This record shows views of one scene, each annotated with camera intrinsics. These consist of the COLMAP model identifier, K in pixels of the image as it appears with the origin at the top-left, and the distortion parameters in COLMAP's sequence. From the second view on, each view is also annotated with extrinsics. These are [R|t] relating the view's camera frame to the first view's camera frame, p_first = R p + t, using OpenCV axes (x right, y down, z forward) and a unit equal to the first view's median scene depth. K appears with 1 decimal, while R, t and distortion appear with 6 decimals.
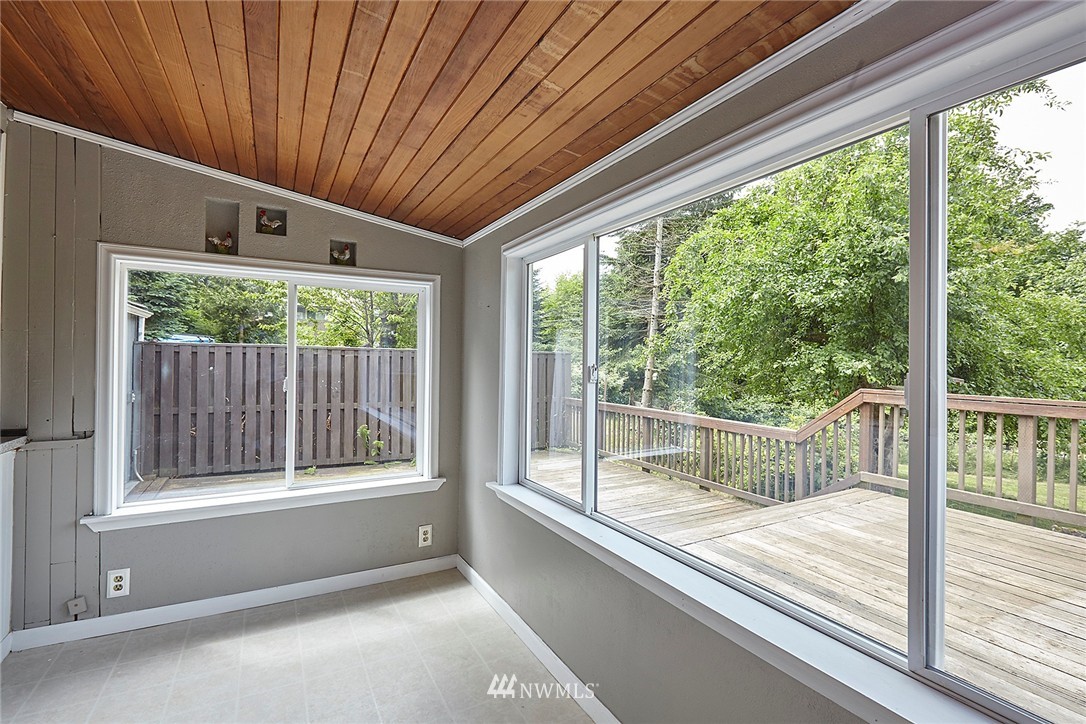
lens RADIAL K [[499.3, 0, 546.3], [0, 499.3, 367.2], [0, 0, 1]] dist [-0.000312, 0.000062]
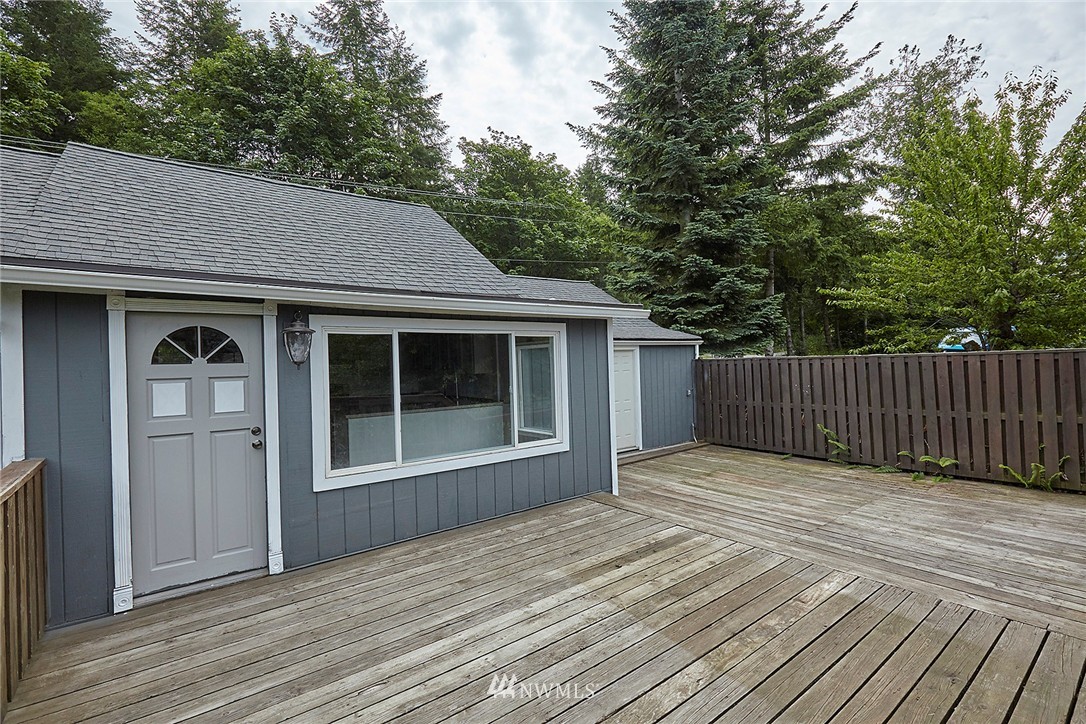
lens RADIAL K [[499.3, 0, 532.8], [0, 499.3, 359.4], [0, 0, 1]] dist [-0.000312, 0.000062]
pose [[0.125109, -0.024497, -0.991841, 0.822872], [0.021661, 0.999524, -0.021954, -0.026742], [0.991906, -0.018737, 0.125580, 0.258483]]
